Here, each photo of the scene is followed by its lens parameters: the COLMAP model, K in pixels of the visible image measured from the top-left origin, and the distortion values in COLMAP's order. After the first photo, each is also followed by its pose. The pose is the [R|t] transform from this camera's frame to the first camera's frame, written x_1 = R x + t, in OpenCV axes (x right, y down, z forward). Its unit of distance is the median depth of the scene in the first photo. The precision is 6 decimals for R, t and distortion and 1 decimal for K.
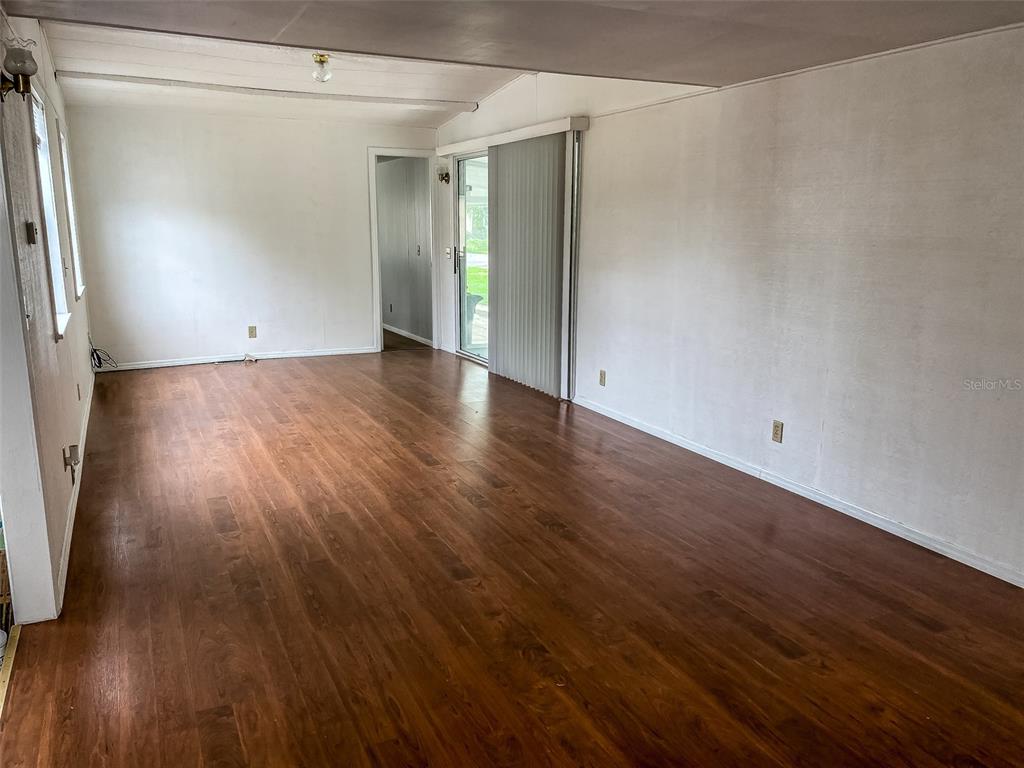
lens RADIAL K [[791.8, 0, 512.0], [0, 791.8, 384.0], [0, 0, 1]] dist [0.058085, -0.076674]
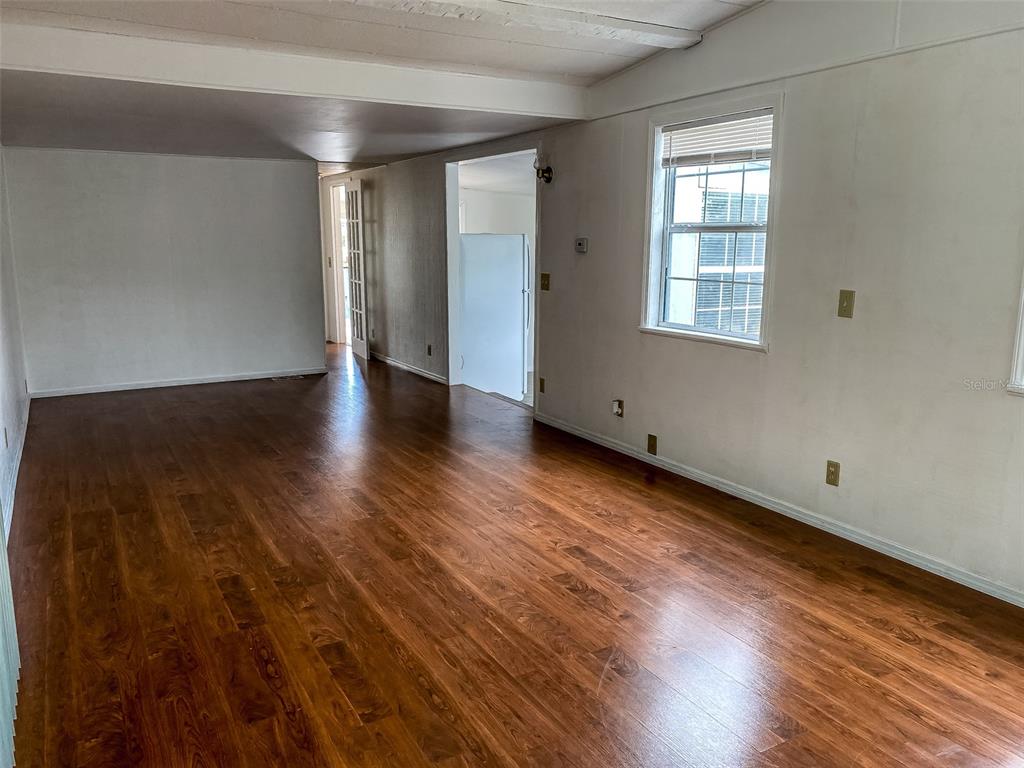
lens RADIAL K [[791.8, 0, 512.0], [0, 791.8, 384.0], [0, 0, 1]] dist [0.058085, -0.076674]
pose [[-0.998117, 0.005182, -0.061116, -0.219133], [-0.018532, 0.924373, 0.381040, -0.356039], [0.058468, 0.381455, -0.922536, 1.712244]]
